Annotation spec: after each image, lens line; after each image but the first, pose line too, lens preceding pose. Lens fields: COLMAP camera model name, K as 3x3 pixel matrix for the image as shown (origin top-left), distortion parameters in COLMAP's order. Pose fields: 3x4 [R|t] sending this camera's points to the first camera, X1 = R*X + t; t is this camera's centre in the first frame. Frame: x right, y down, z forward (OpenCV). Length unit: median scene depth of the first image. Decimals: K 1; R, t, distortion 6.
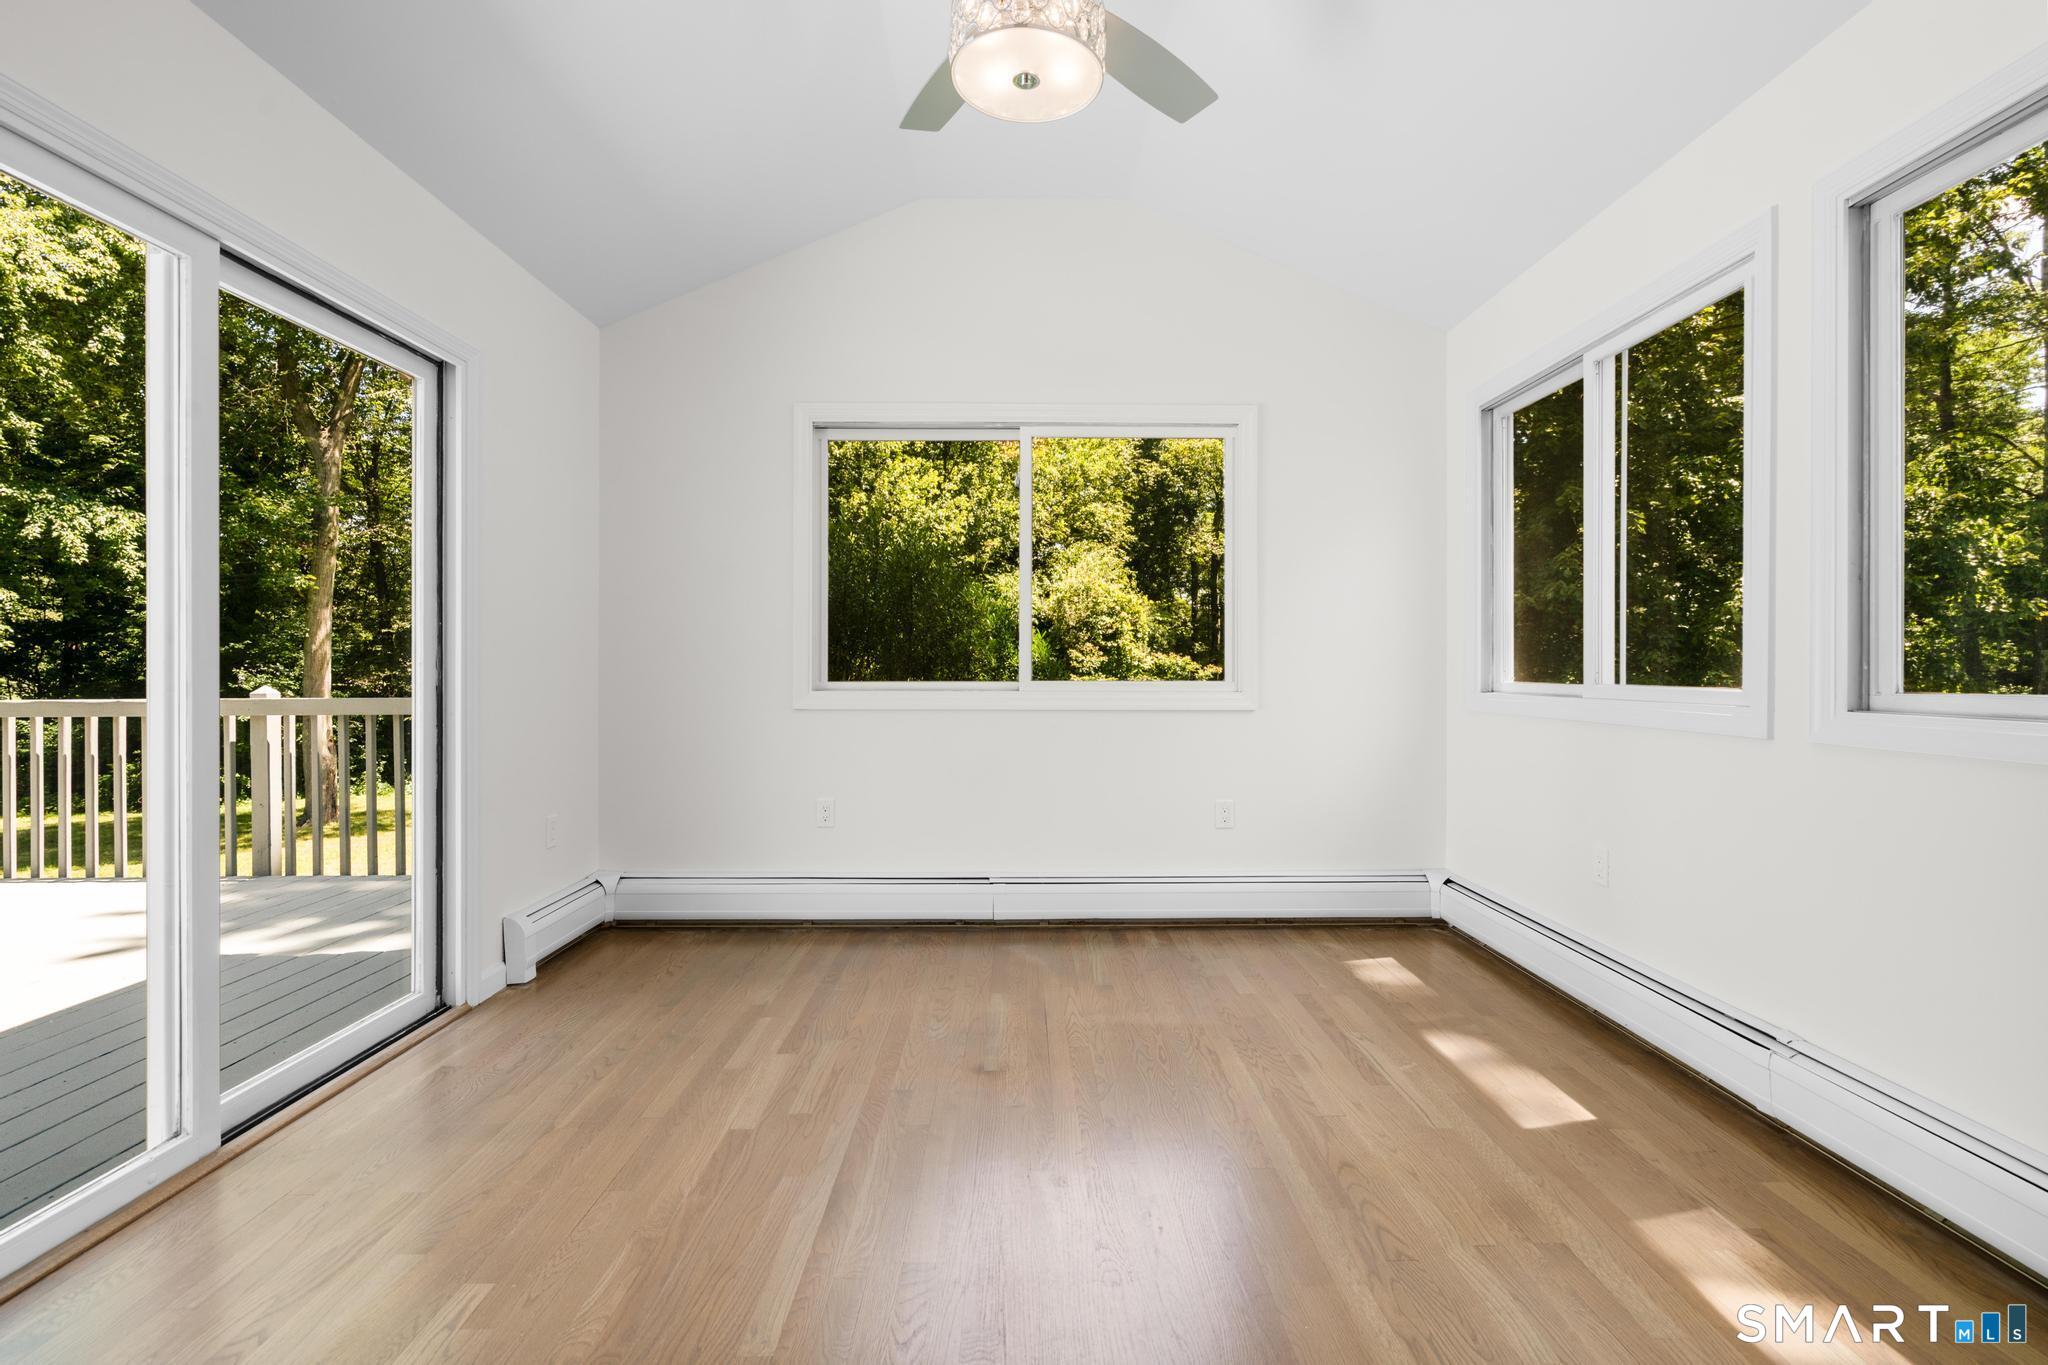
lens RADIAL K [[932.2, 0, 1027.0], [0, 932.2, 673.7], [0, 0, 1]] dist [-0.003034, 0.000338]
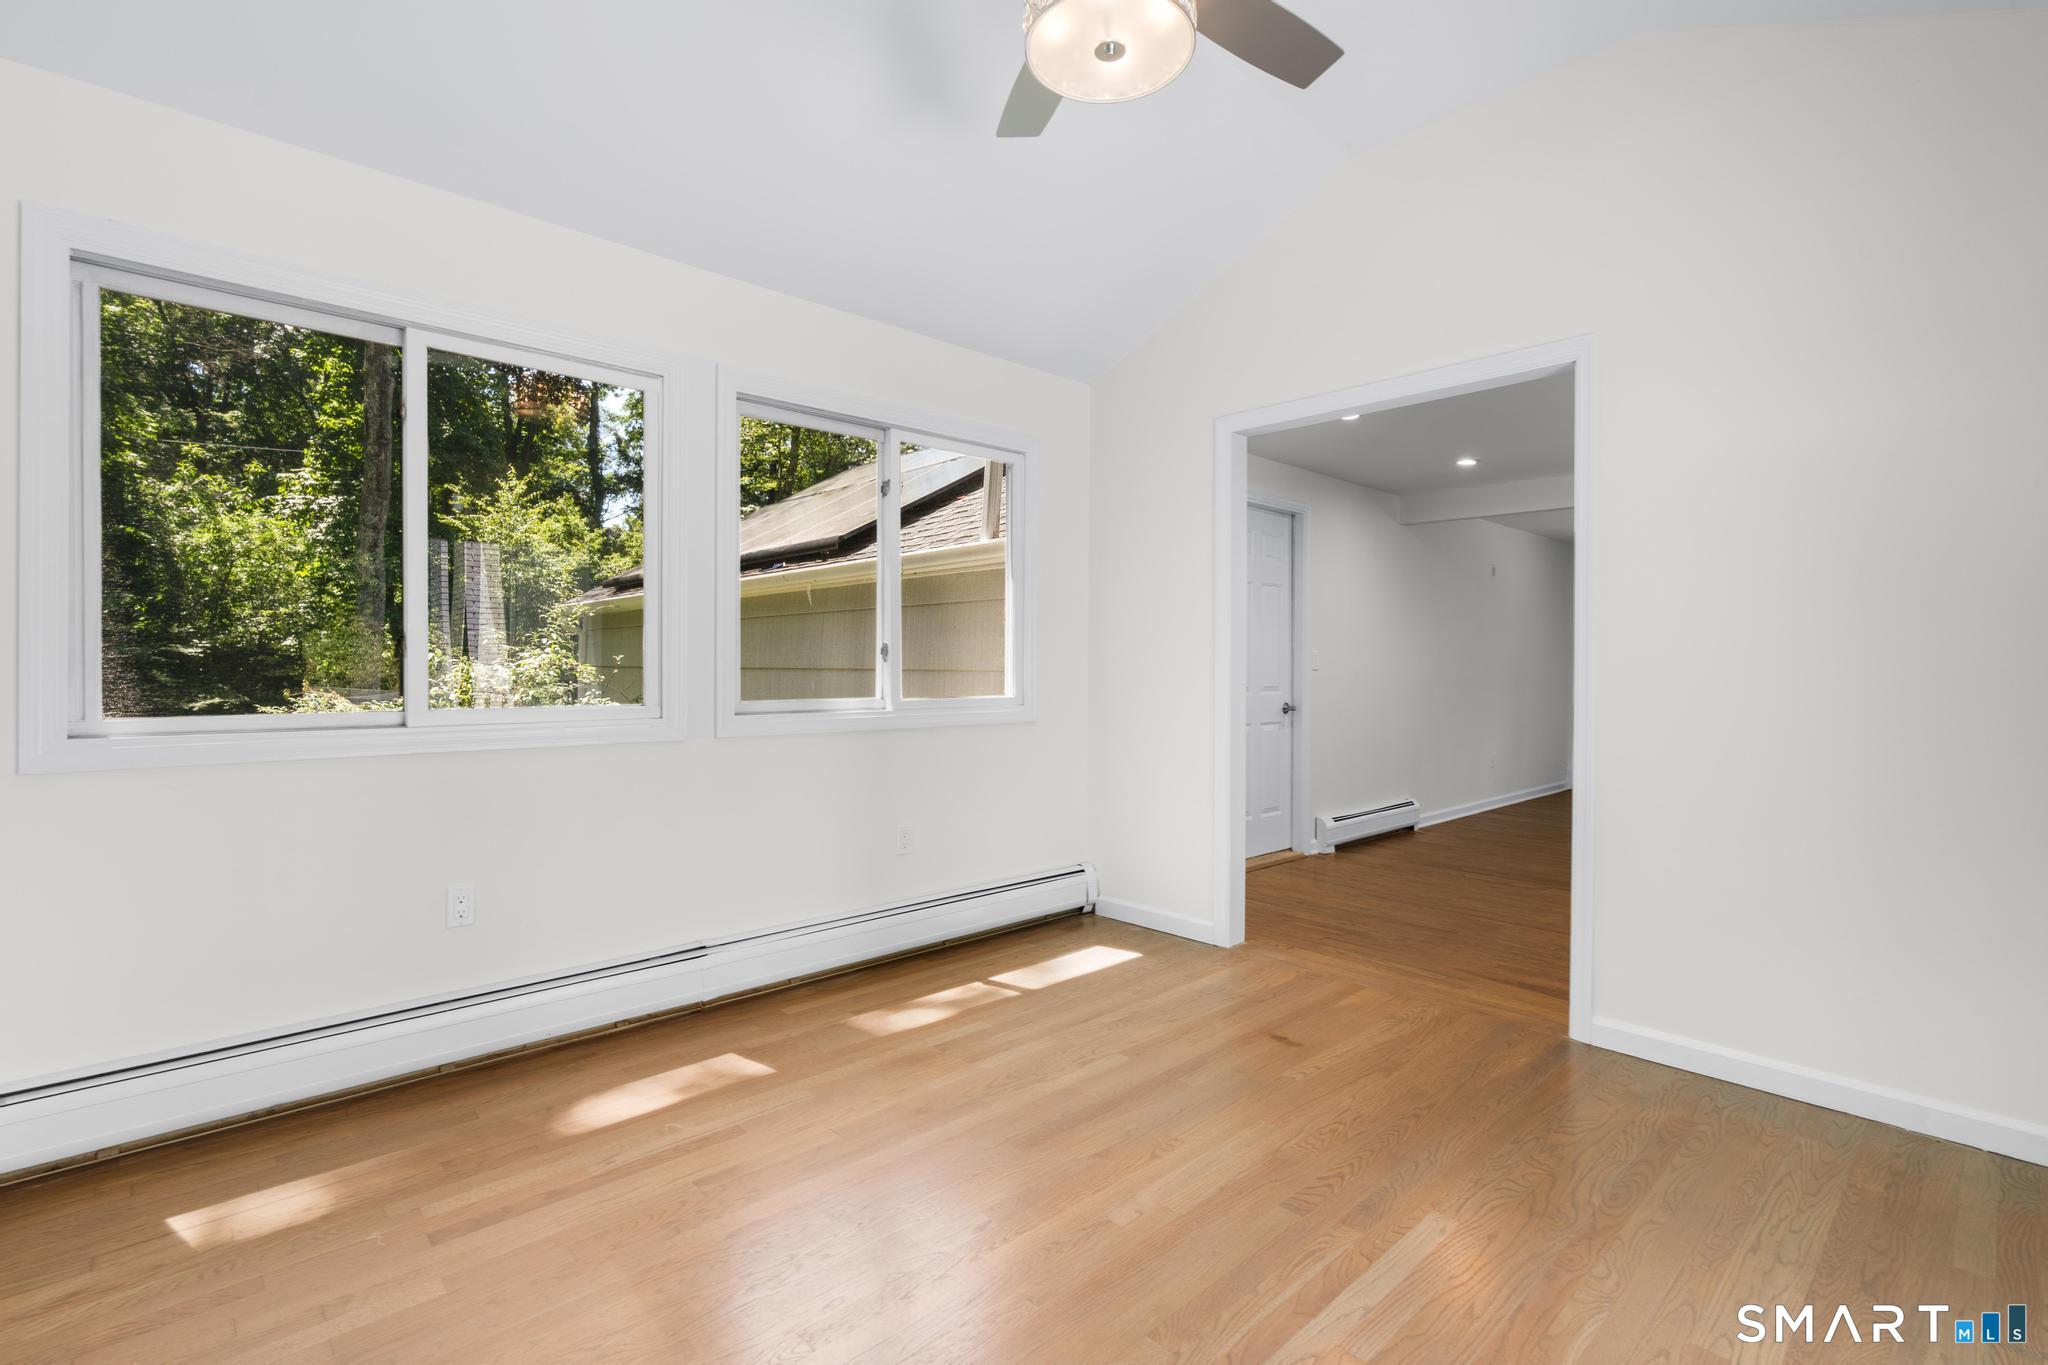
lens RADIAL K [[932.2, 0, 1028.6], [0, 932.2, 679.4], [0, 0, 1]] dist [-0.003034, 0.000338]
pose [[-0.677189, -0.010707, 0.735731, -0.414548], [0.001695, 0.999869, 0.016110, -0.031540], [-0.735807, 0.012156, -0.677082, 1.122848]]
